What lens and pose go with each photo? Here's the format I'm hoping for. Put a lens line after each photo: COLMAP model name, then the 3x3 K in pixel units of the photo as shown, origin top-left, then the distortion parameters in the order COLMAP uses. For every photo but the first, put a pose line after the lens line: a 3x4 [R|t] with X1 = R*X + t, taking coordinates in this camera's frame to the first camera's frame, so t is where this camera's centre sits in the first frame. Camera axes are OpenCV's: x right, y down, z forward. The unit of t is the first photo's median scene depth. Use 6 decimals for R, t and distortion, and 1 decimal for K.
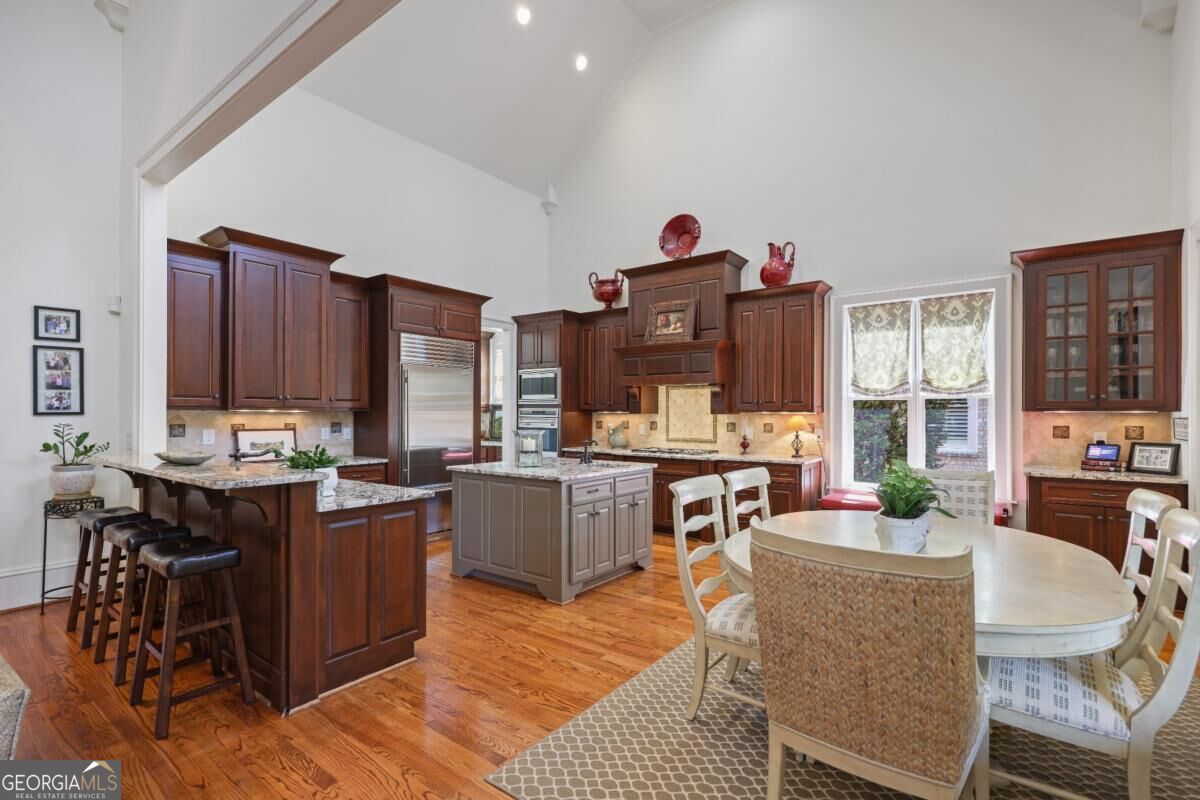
lens RADIAL K [[539.7, 0, 601.9], [0, 539.7, 409.4], [0, 0, 1]] dist [-0.002867, 0.000145]
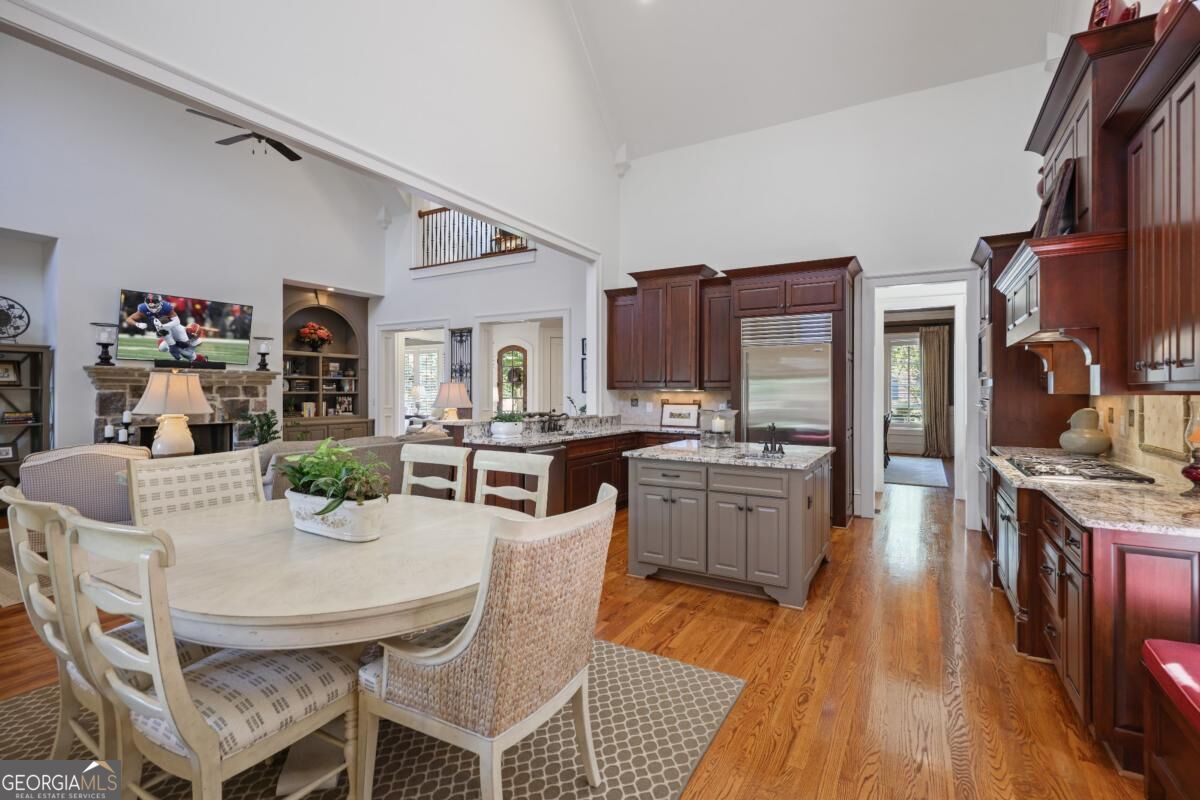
lens RADIAL K [[539.7, 0, 600.4], [0, 539.7, 393.0], [0, 0, 1]] dist [-0.002867, 0.000145]
pose [[0.111674, 0.001611, -0.993744, 0.854650], [0.002746, 0.999994, 0.001930, 0.007202], [0.993741, -0.002944, 0.111668, 0.744164]]
